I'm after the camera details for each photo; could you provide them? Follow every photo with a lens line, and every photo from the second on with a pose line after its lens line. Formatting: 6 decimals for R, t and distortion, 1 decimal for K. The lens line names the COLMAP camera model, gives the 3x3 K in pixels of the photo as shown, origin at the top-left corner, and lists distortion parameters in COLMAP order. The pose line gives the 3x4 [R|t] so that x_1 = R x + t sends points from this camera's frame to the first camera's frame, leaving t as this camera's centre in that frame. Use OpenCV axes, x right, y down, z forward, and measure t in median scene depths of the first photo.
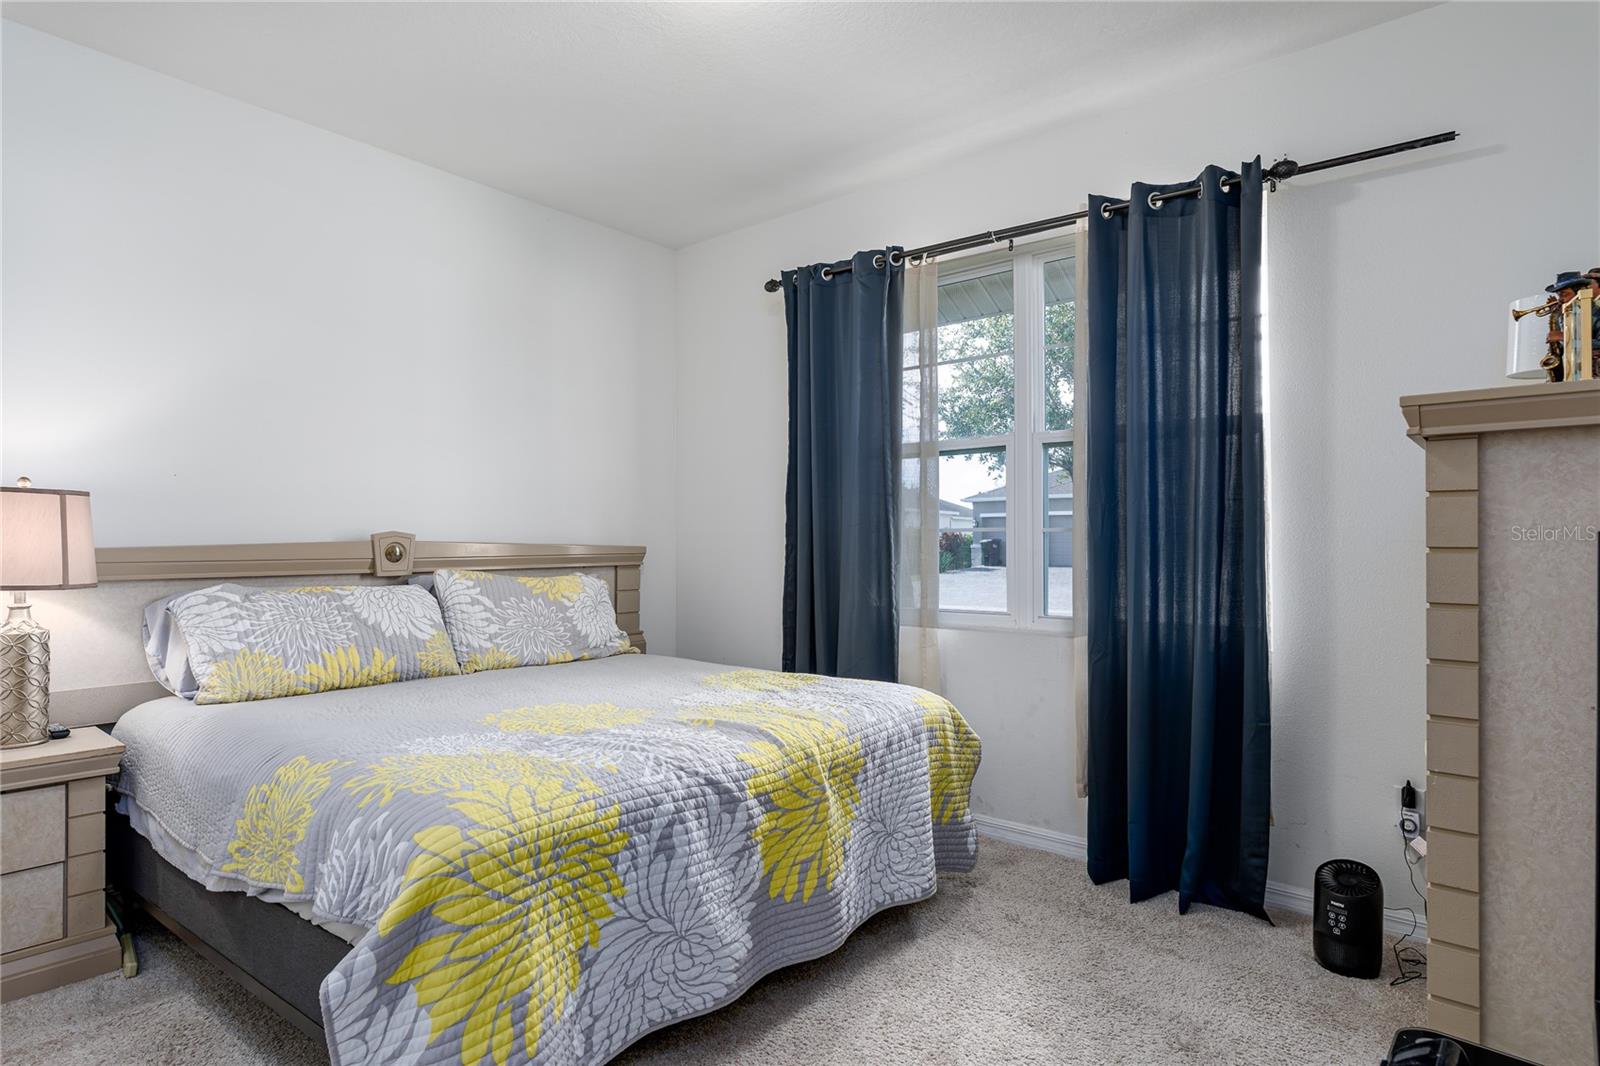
lens RADIAL K [[854.4, 0, 795.7], [0, 854.4, 532.9], [0, 0, 1]] dist [-0.005853, 0.001540]
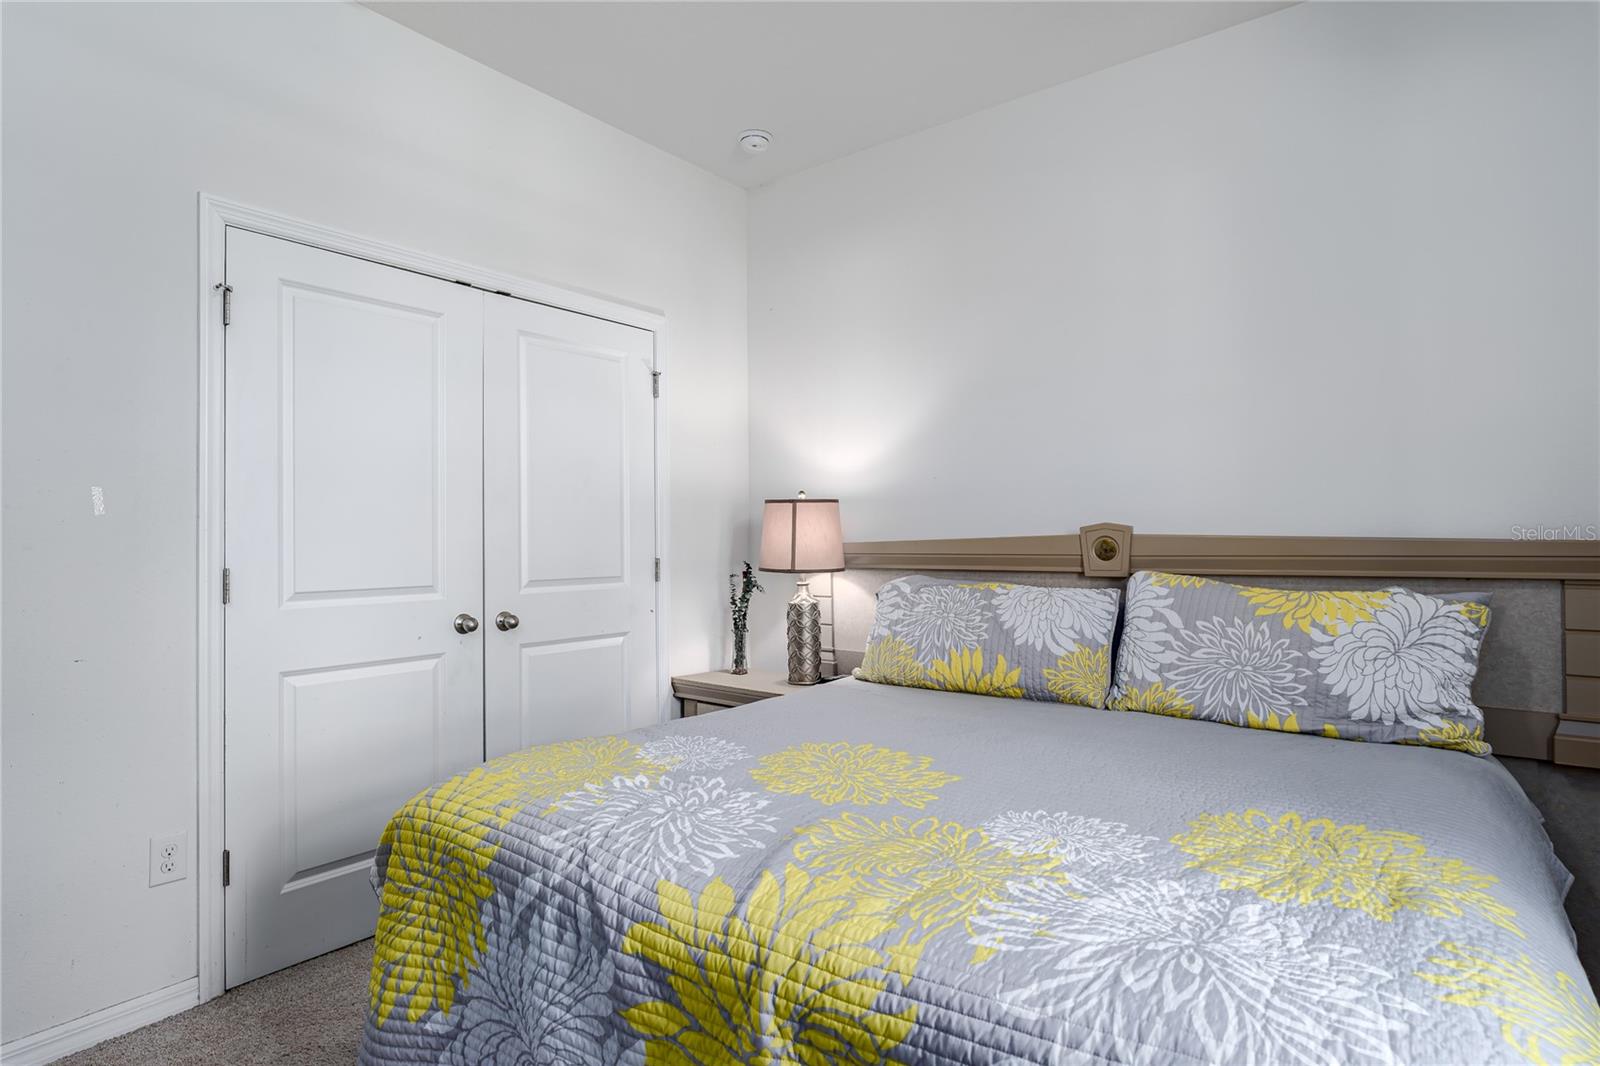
lens RADIAL K [[854.4, 0, 795.7], [0, 854.4, 532.9], [0, 0, 1]] dist [-0.005853, 0.001540]
pose [[0.036387, -0.005528, -0.999322, 0.472975], [0.017326, 0.999838, -0.004900, 0.009355], [0.999188, -0.017136, 0.036477, 0.913768]]
